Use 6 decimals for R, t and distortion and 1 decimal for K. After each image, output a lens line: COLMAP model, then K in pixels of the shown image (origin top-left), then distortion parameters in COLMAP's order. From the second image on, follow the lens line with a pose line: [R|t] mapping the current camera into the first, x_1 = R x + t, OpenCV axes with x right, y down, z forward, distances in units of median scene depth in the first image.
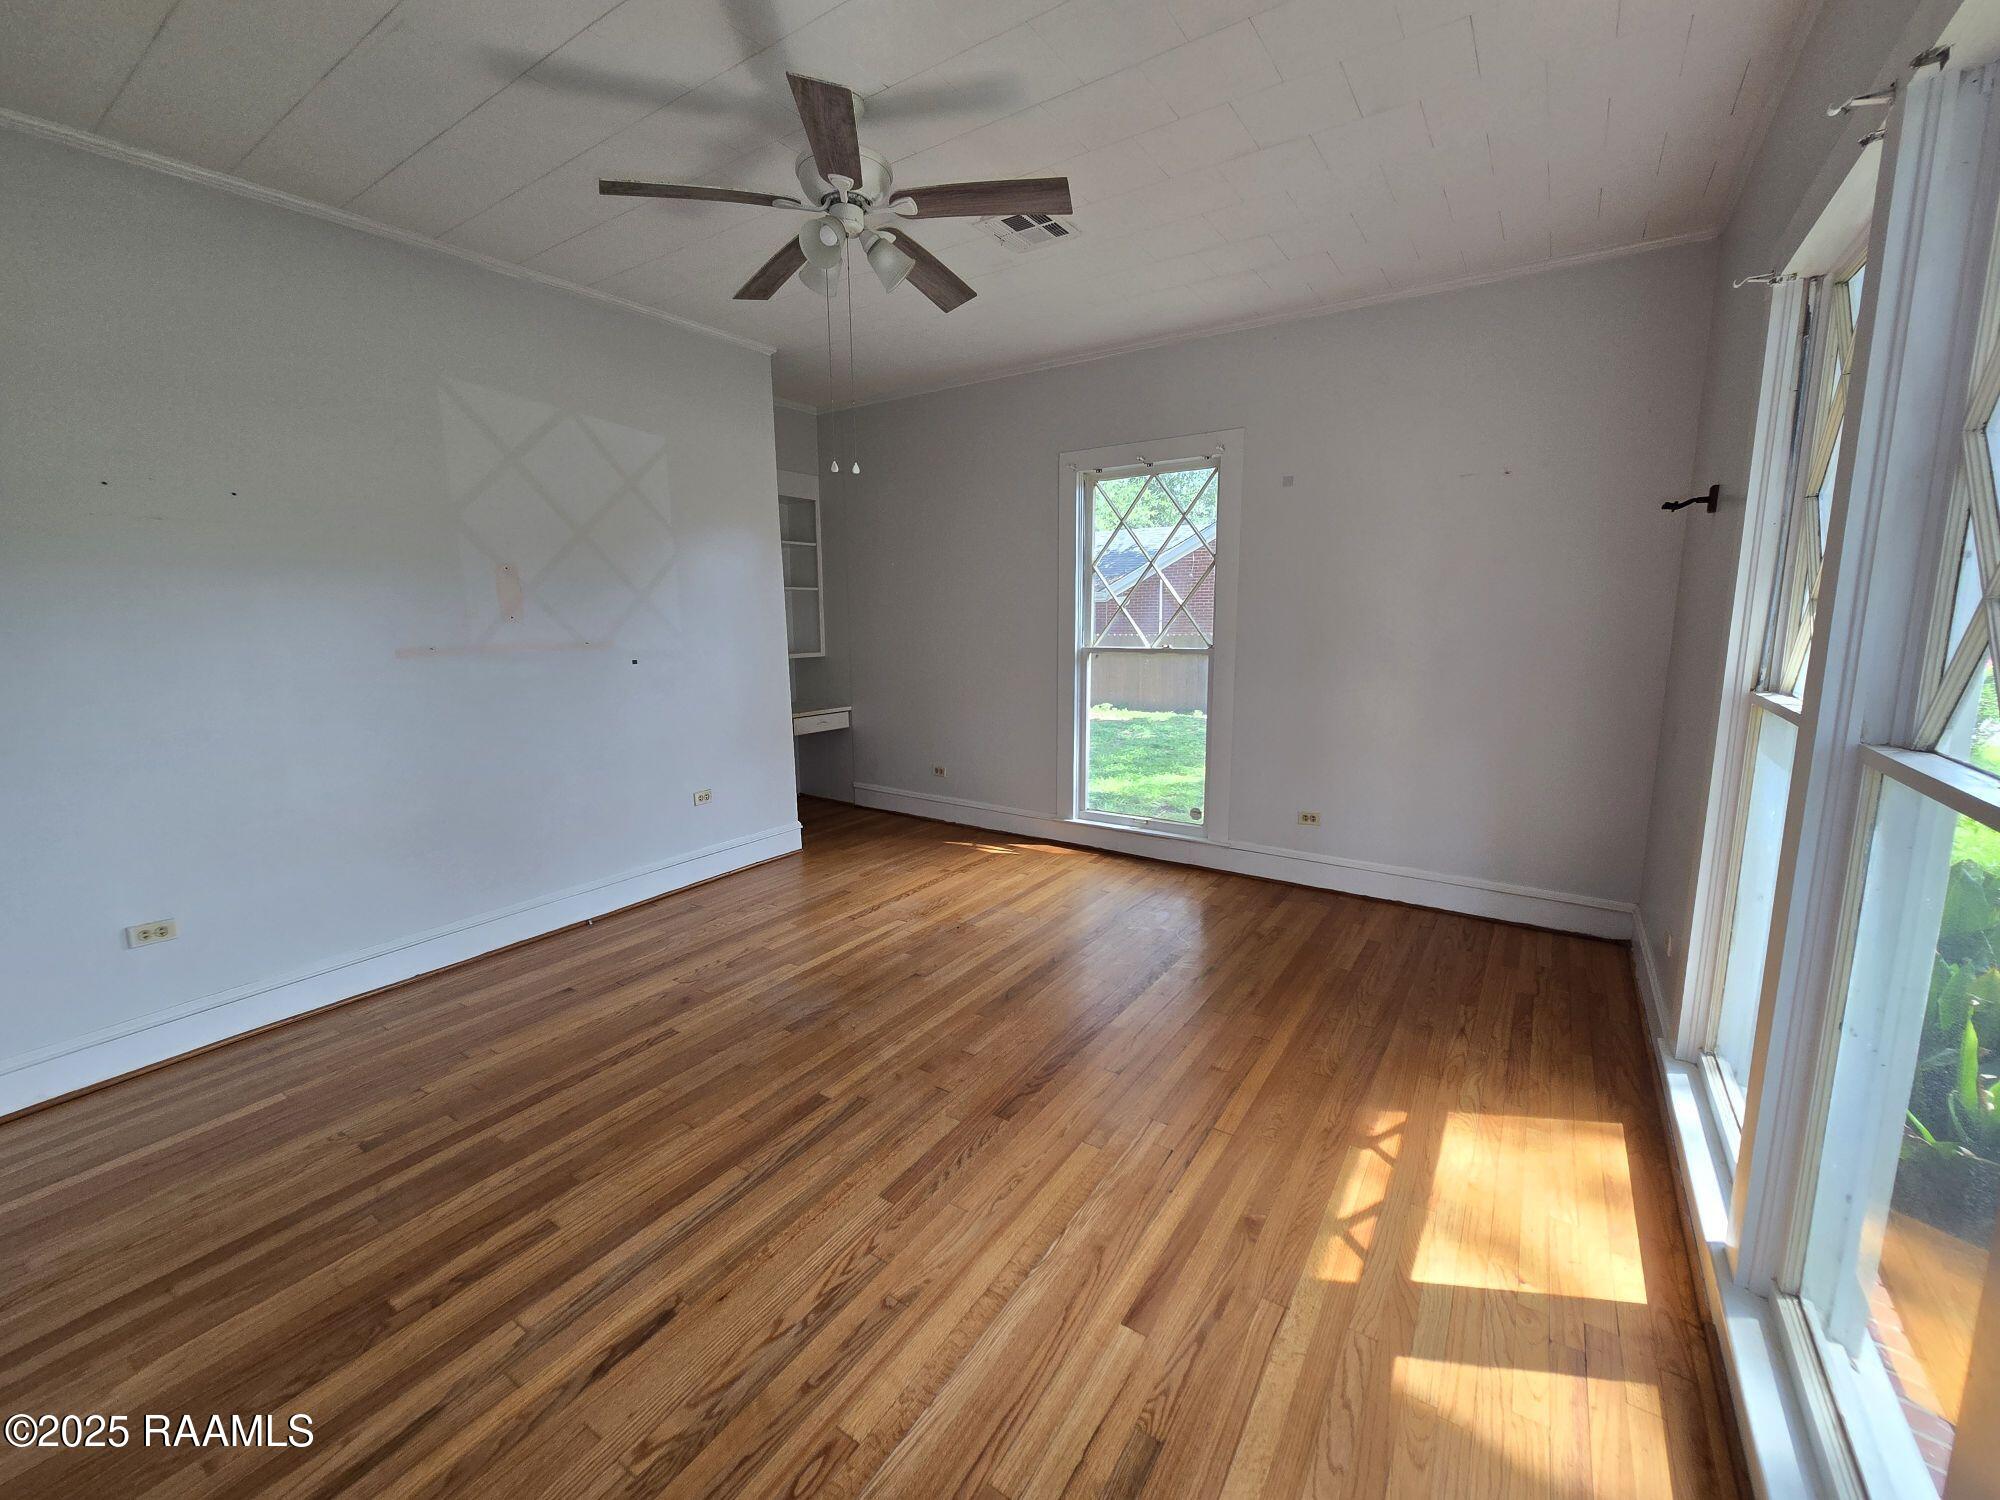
lens RADIAL K [[822.7, 0, 1002.2], [0, 822.7, 747.4], [0, 0, 1]] dist [0.002788, 0.001280]
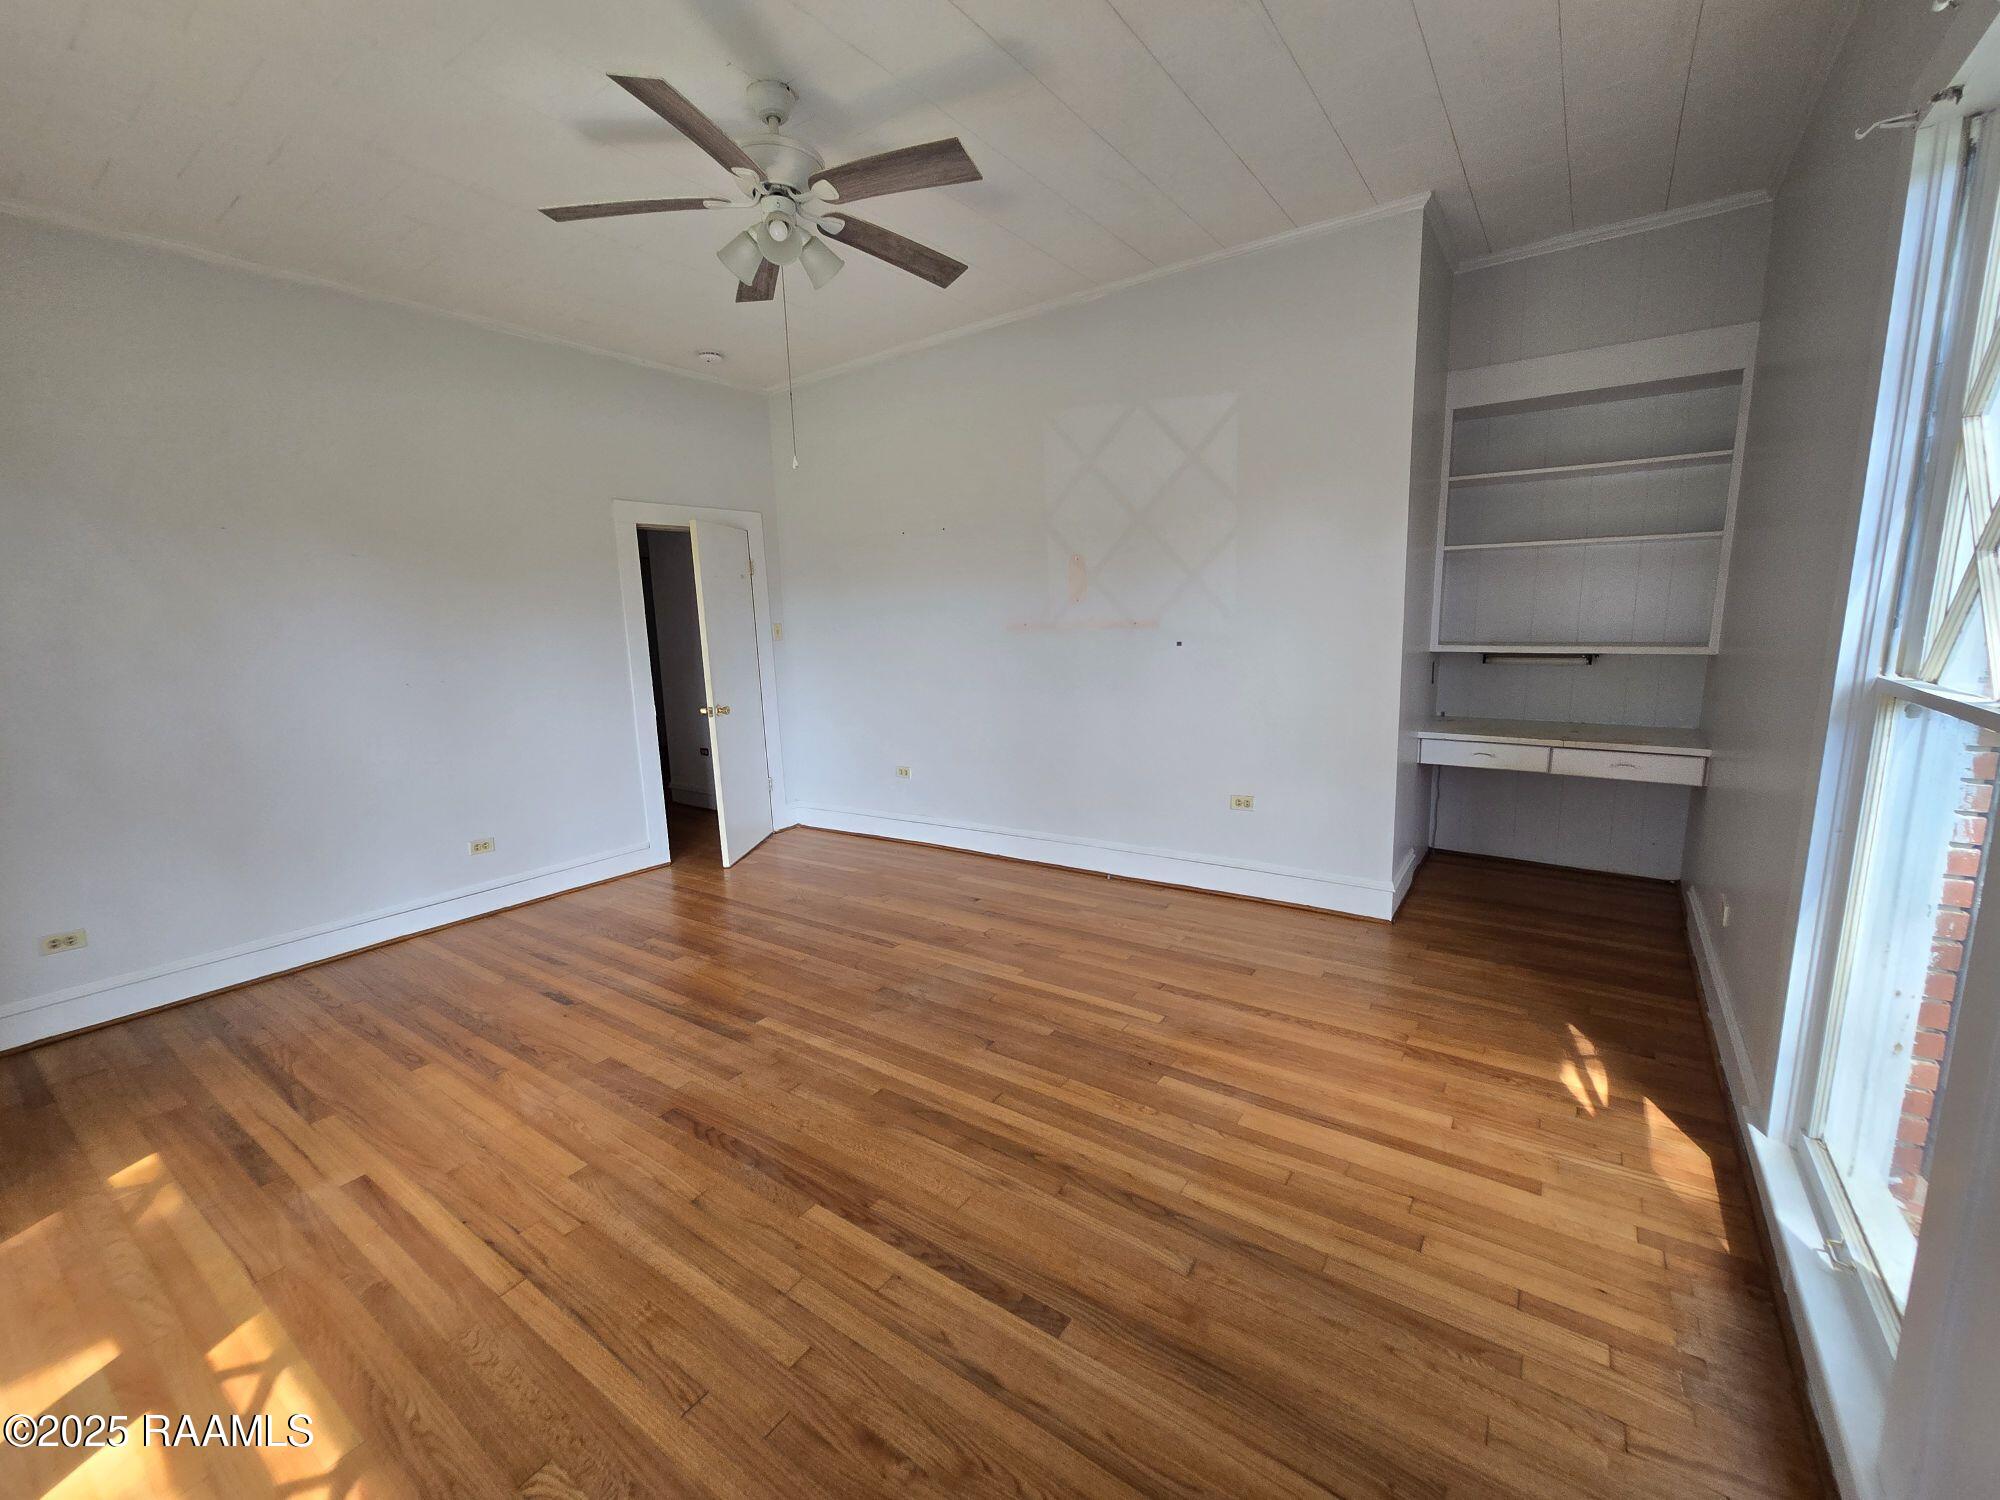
lens RADIAL K [[822.7, 0, 1005.4], [0, 822.7, 750.7], [0, 0, 1]] dist [0.002788, 0.001280]
pose [[-0.022480, 0.182099, -0.983023, 0.691026], [-0.129068, 0.974515, 0.183474, -0.170142], [0.991381, 0.131001, 0.001596, 1.035754]]
